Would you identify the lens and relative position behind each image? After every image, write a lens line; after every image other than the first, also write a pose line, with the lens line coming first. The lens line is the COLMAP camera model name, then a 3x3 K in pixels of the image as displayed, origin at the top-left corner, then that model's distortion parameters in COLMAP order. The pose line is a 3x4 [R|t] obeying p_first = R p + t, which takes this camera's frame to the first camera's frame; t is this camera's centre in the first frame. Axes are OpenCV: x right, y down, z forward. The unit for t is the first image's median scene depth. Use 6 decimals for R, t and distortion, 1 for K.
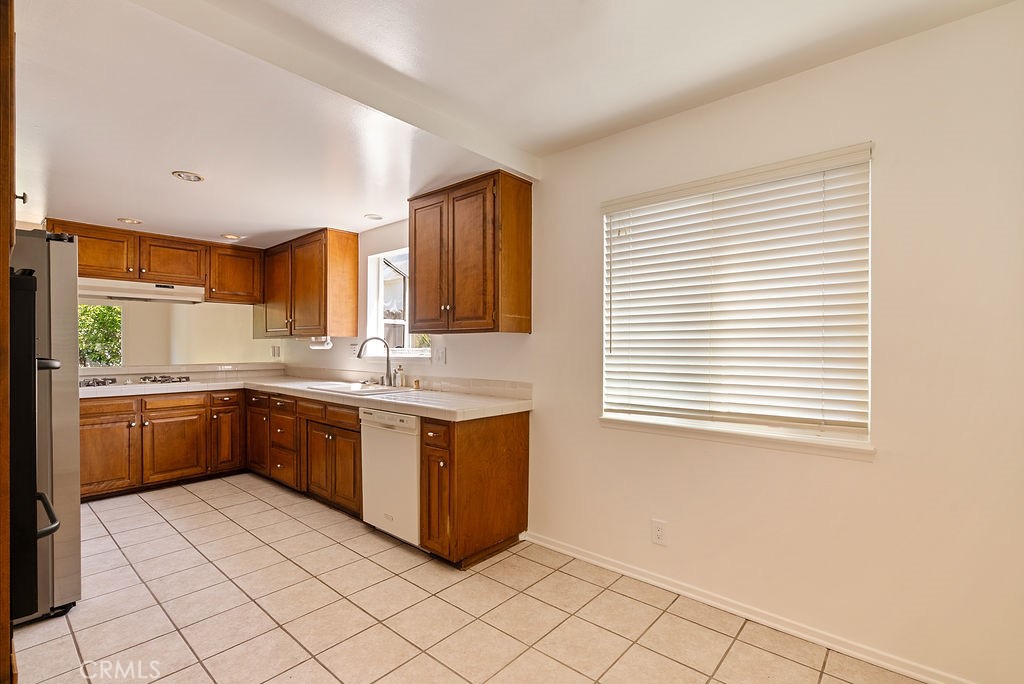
lens RADIAL K [[470.1, 0, 511.5], [0, 470.1, 347.0], [0, 0, 1]] dist [0.001459, 0.000520]
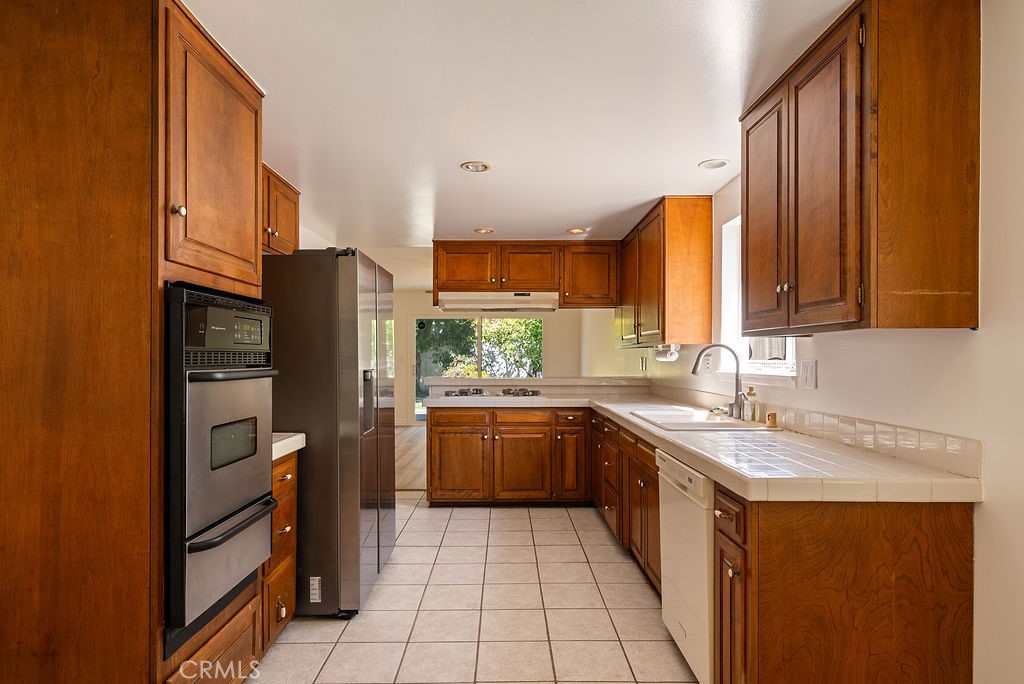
lens RADIAL K [[567.8, 0, 511.7], [0, 567.8, 357.2], [0, 0, 1]] dist [0.003051, 0.001130]
pose [[0.666661, -0.000015, -0.745361, 0.119500], [-0.001378, 0.999998, -0.001252, -0.000788], [0.745360, 0.001862, 0.666660, 0.252188]]
